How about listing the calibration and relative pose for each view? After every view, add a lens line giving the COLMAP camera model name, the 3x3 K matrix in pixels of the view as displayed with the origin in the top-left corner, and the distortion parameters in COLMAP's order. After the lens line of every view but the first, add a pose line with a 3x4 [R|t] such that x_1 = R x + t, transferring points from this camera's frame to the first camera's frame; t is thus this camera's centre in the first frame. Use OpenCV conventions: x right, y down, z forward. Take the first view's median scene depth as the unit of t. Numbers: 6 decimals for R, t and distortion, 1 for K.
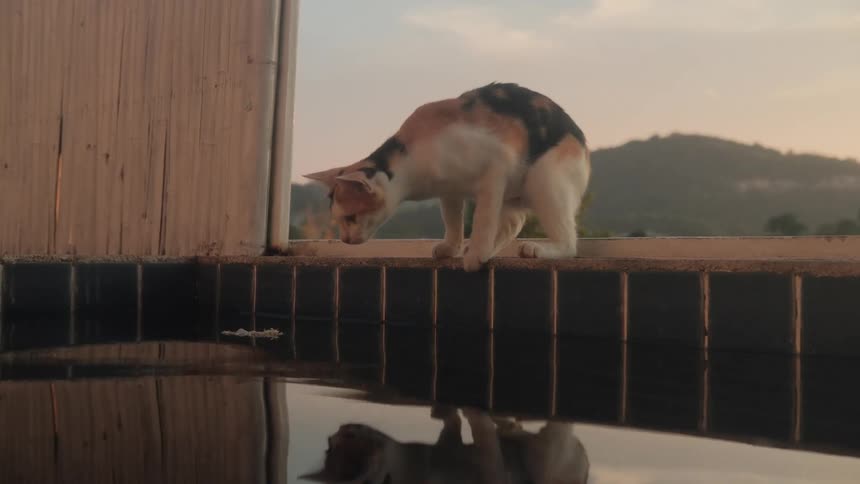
lens RADIAL K [[1475.9, 0, 430.0], [0, 1475.9, 242.0], [0, 0, 1]] dist [0.088644, 0.361512]
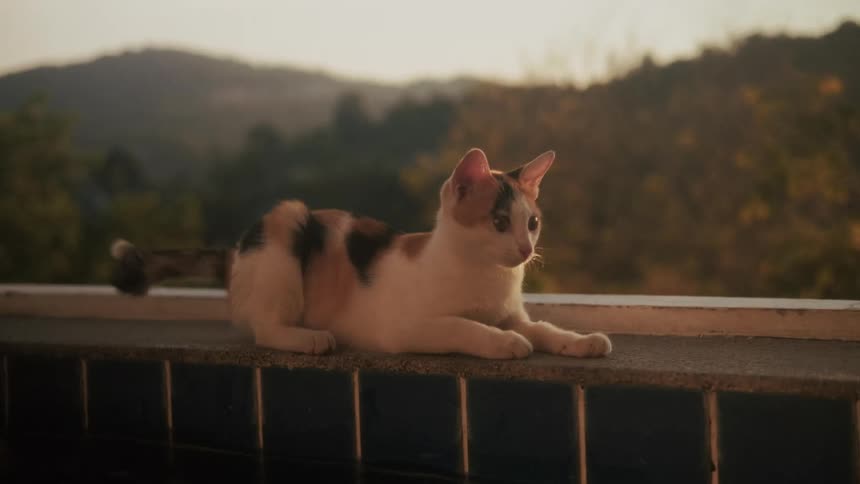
lens RADIAL K [[1455.0, 0, 467.6], [0, 1455.0, 243.3], [0, 0, 1]] dist [-0.010403, 0.855292]
pose [[0.925108, -0.059786, 0.374968, -0.132635], [0.035434, 0.996810, 0.071513, -0.072491], [-0.378047, -0.052871, 0.924275, 0.229124]]
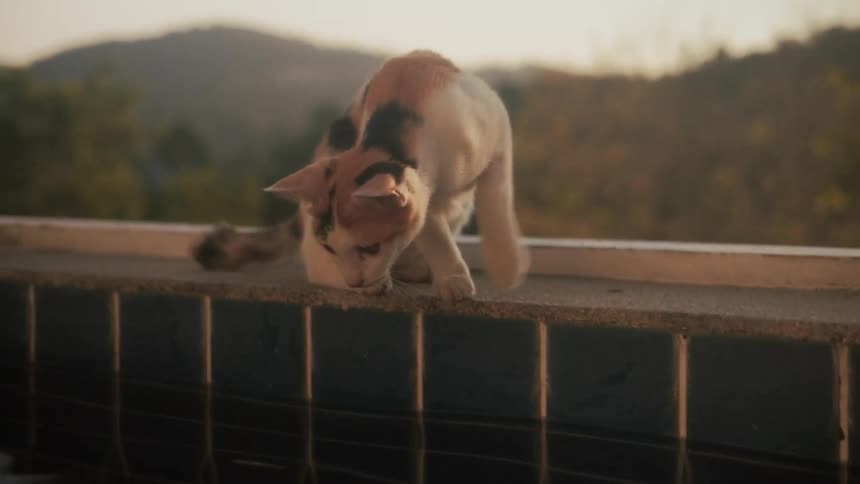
lens RADIAL K [[1467.5, 0, 455.0], [0, 1467.5, 242.6], [0, 0, 1]] dist [-0.022092, 0.904887]
pose [[0.944402, -0.029074, 0.327504, -0.114816], [0.004120, 0.997051, 0.076633, -0.046427], [-0.328767, -0.071023, 0.941737, 0.293839]]
